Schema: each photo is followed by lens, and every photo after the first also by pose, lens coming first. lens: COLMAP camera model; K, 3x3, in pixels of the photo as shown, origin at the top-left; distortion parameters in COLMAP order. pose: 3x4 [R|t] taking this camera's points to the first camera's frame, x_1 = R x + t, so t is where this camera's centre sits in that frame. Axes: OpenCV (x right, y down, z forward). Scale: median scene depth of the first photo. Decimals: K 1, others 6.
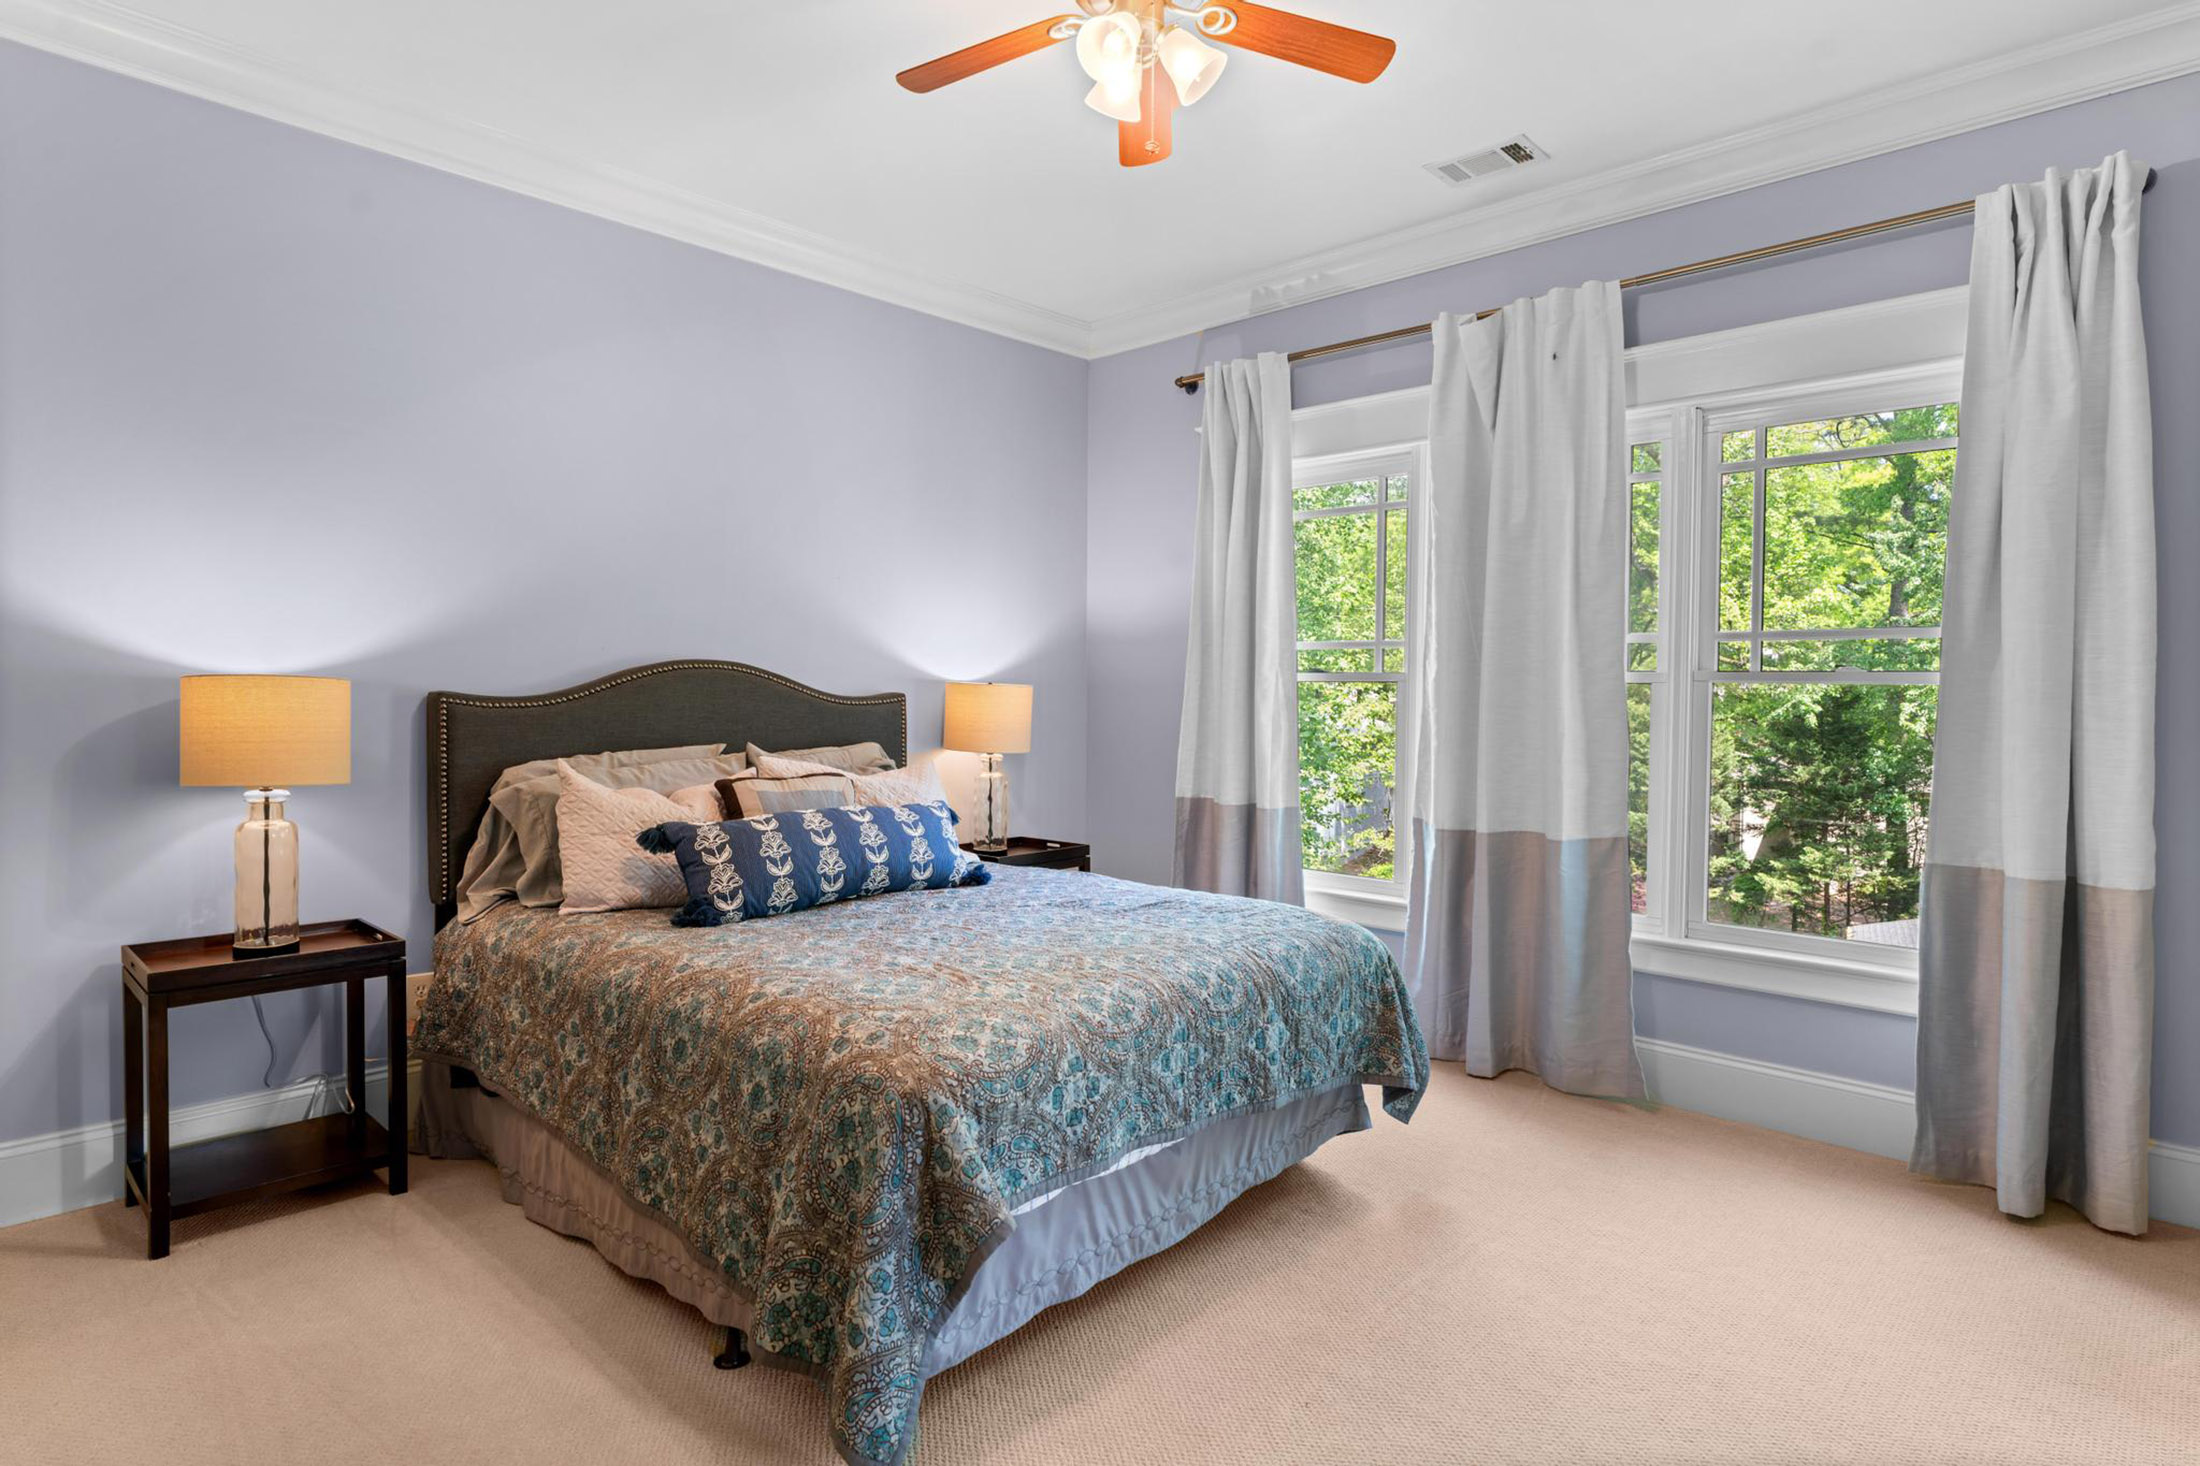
lens RADIAL K [[1122.1, 0, 1100.0], [0, 1122.1, 733.0], [0, 0, 1]] dist [-0.001547, -0.000451]
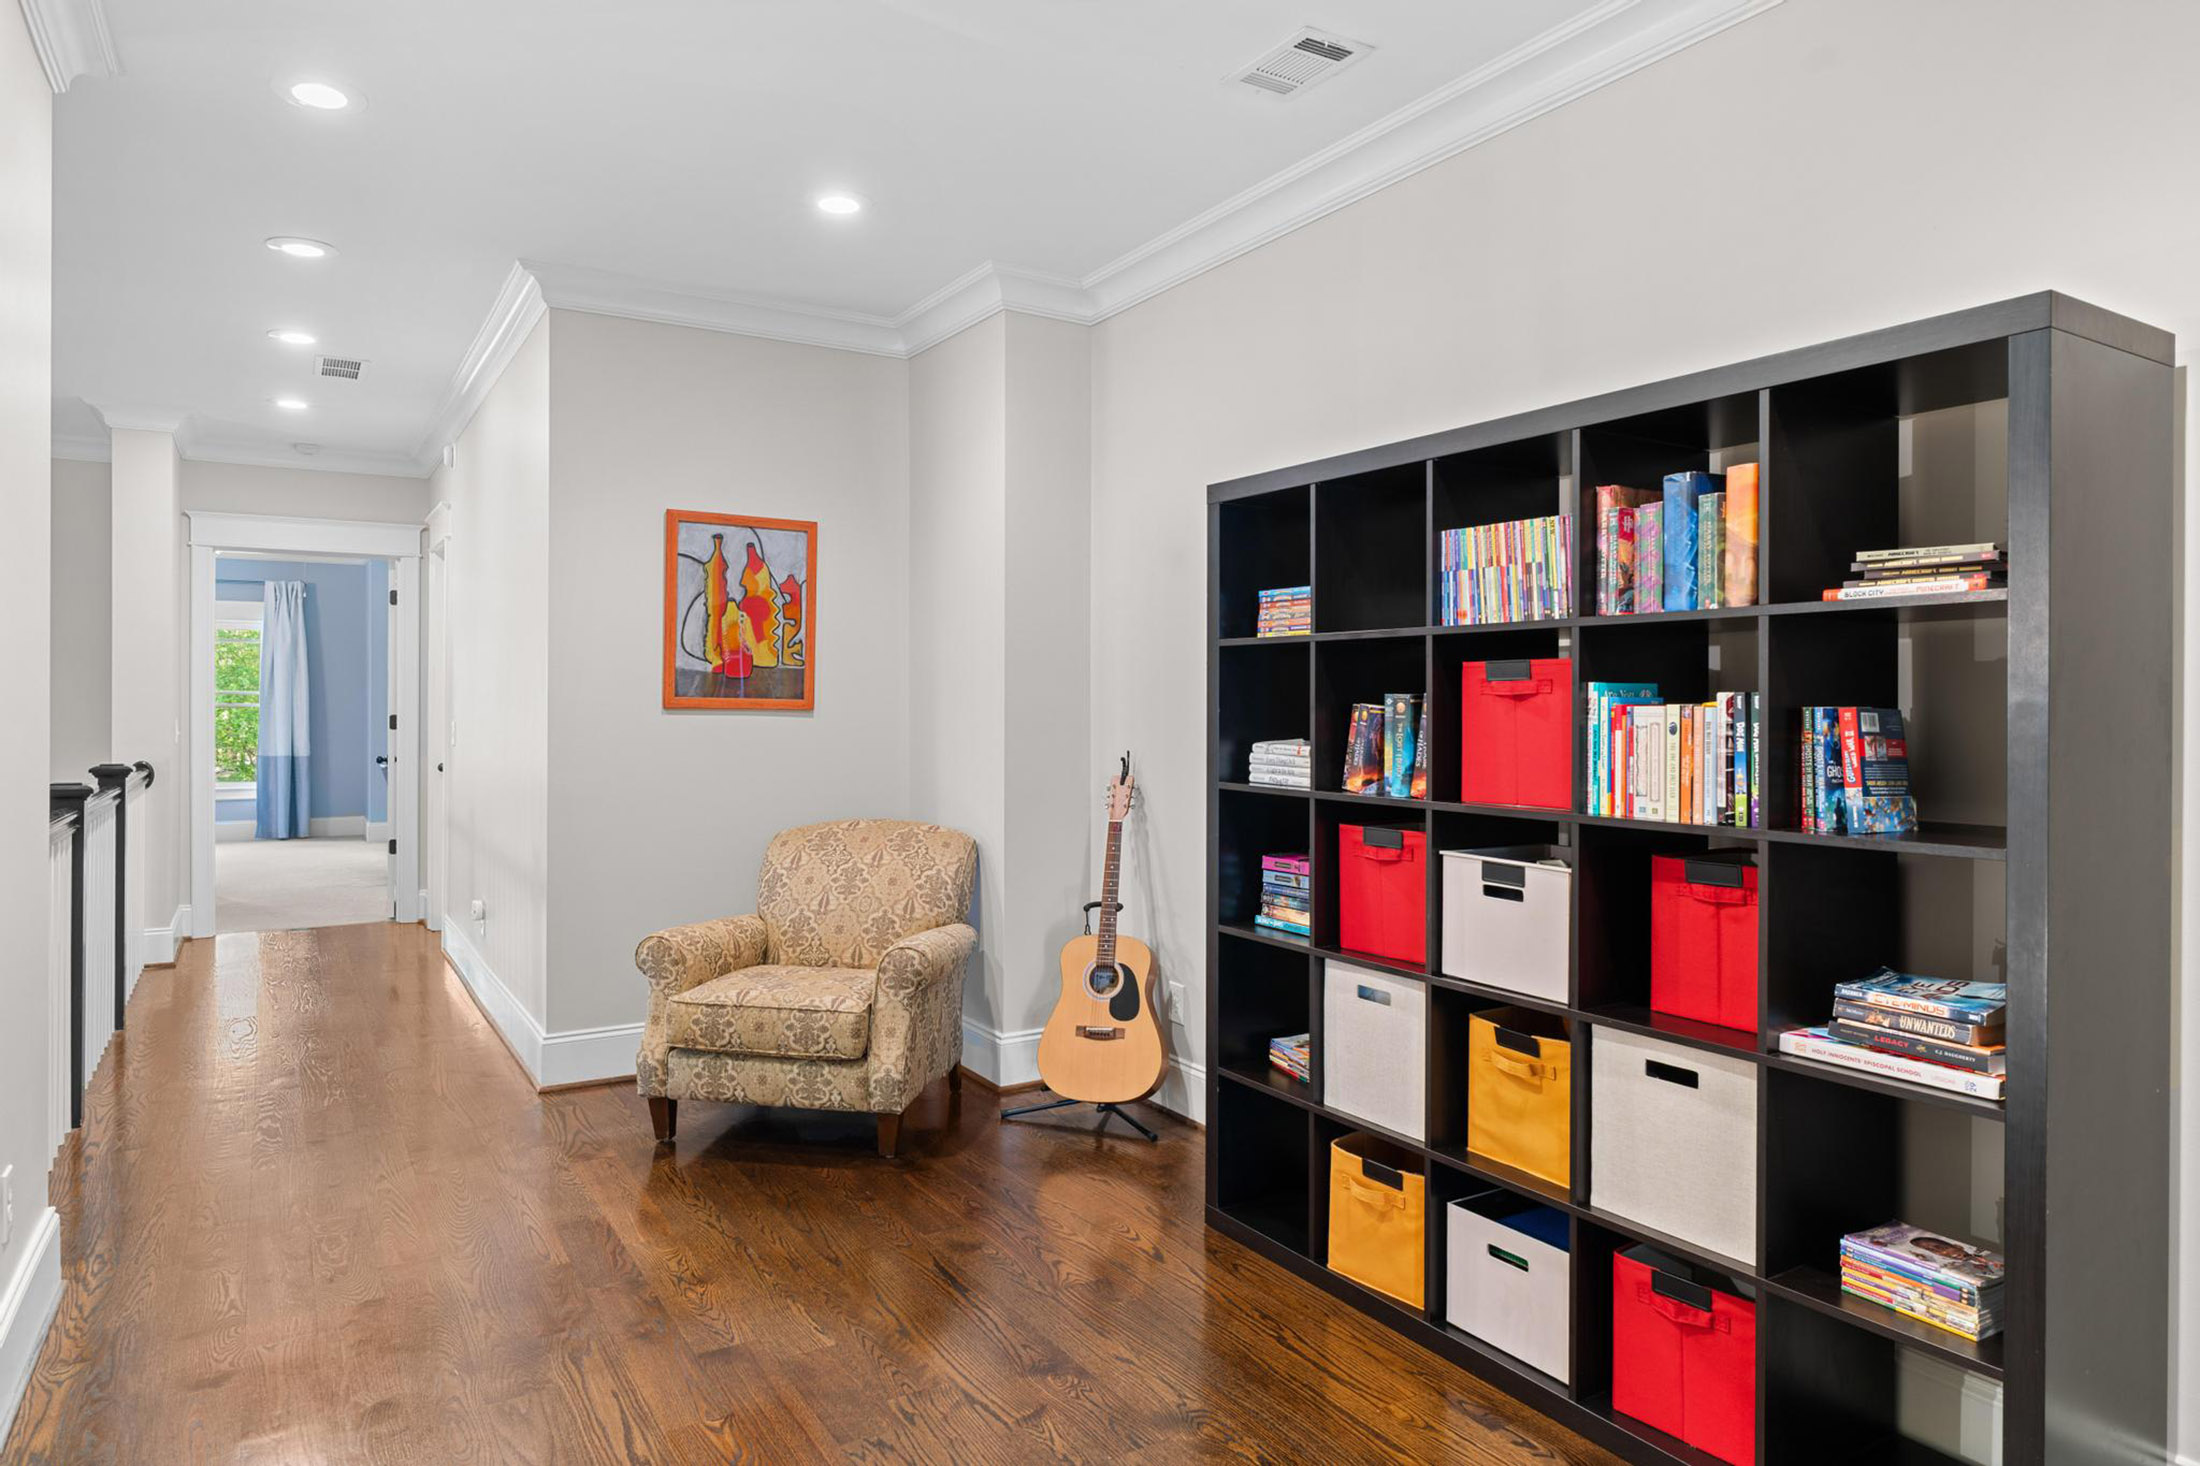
lens RADIAL K [[1335.4, 0, 1100.0], [0, 1335.4, 733.0], [0, 0, 1]] dist [-0.000144, -0.000032]
pose [[0.293962, -0.016209, 0.955680, -2.841087], [0.022192, 0.999702, 0.010129, 0.062761], [-0.955560, 0.018231, 0.294234, -3.160814]]
